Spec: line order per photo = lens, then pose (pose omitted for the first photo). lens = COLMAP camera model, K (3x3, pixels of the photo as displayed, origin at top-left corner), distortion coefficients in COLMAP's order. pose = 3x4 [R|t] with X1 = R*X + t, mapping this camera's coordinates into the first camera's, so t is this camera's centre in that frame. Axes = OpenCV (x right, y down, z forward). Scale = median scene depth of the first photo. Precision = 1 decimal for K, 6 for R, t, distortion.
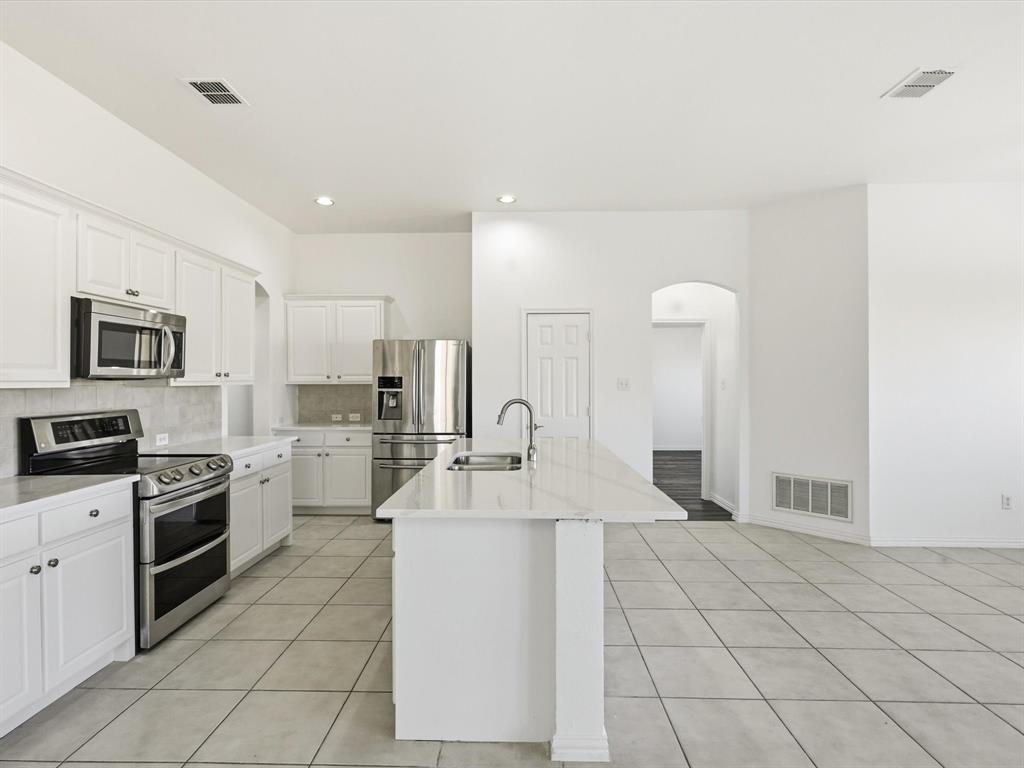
lens RADIAL K [[537.9, 0, 509.8], [0, 537.9, 380.7], [0, 0, 1]] dist [0.001349, 0.001178]
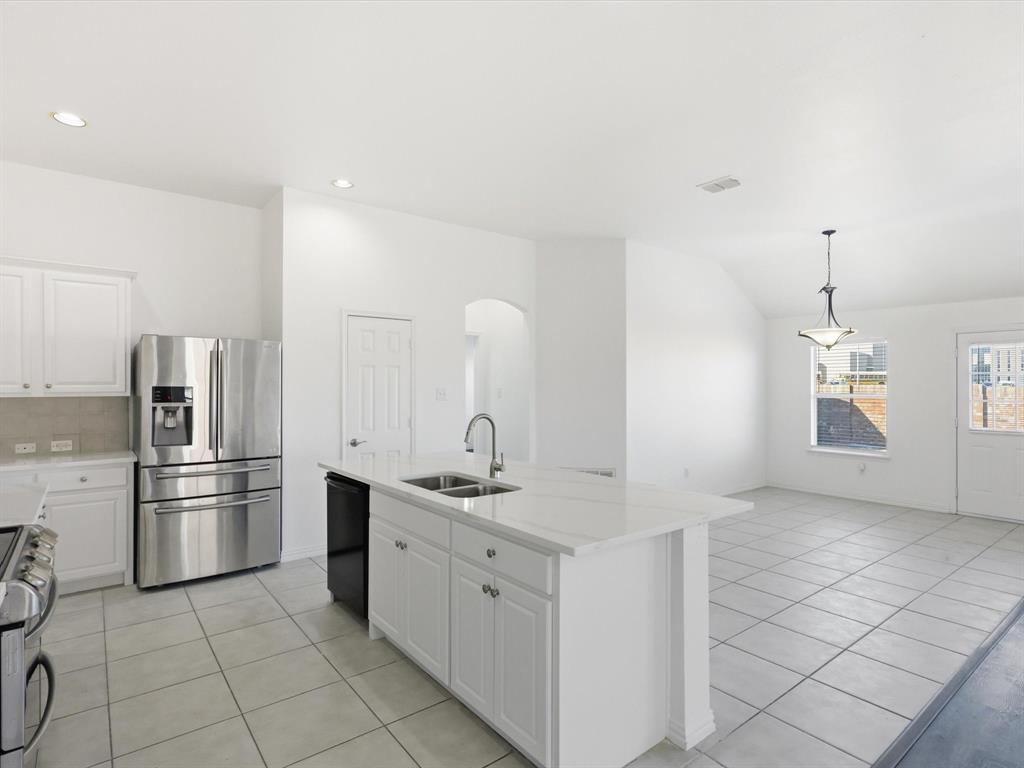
lens RADIAL K [[537.9, 0, 513.8], [0, 537.9, 380.9], [0, 0, 1]] dist [0.001349, 0.001178]
pose [[0.770612, 0.006987, 0.637266, -0.389591], [-0.001767, 0.999959, -0.008827, -0.010929], [-0.637302, 0.005677, 0.770593, 0.171445]]
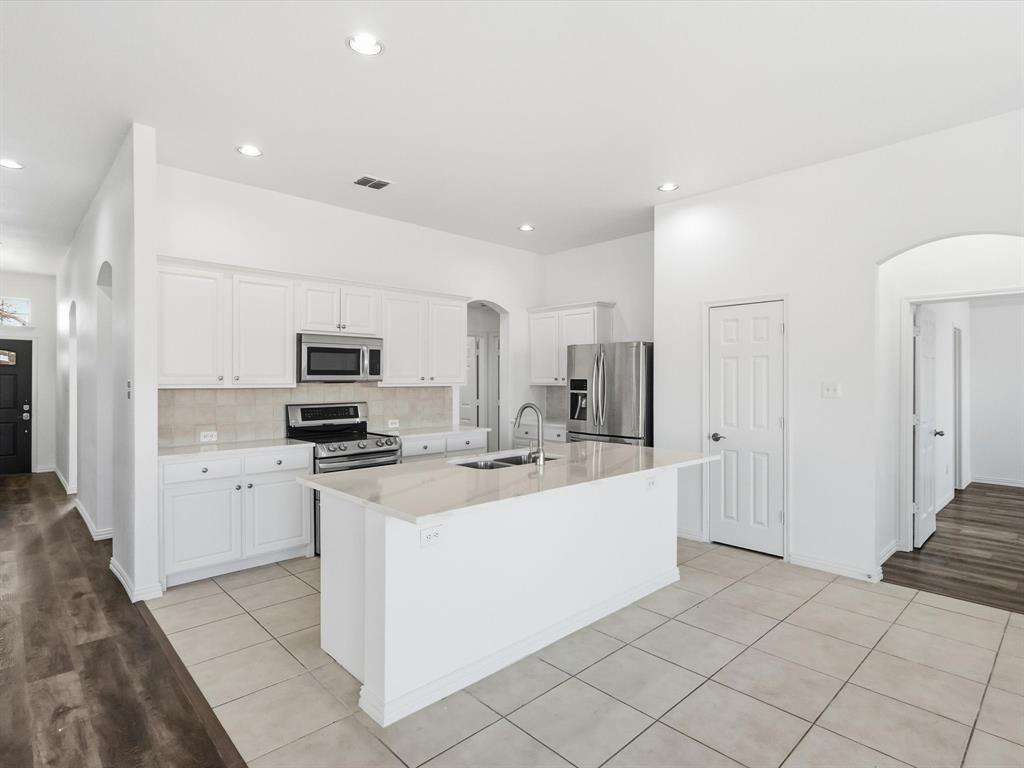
lens RADIAL K [[537.9, 0, 507.4], [0, 537.9, 382.7], [0, 0, 1]] dist [0.001349, 0.001178]
pose [[0.702627, 0.005962, -0.711533, 0.517215], [-0.001029, 0.999972, 0.007363, -0.009670], [0.711557, -0.004441, 0.702614, 0.177486]]
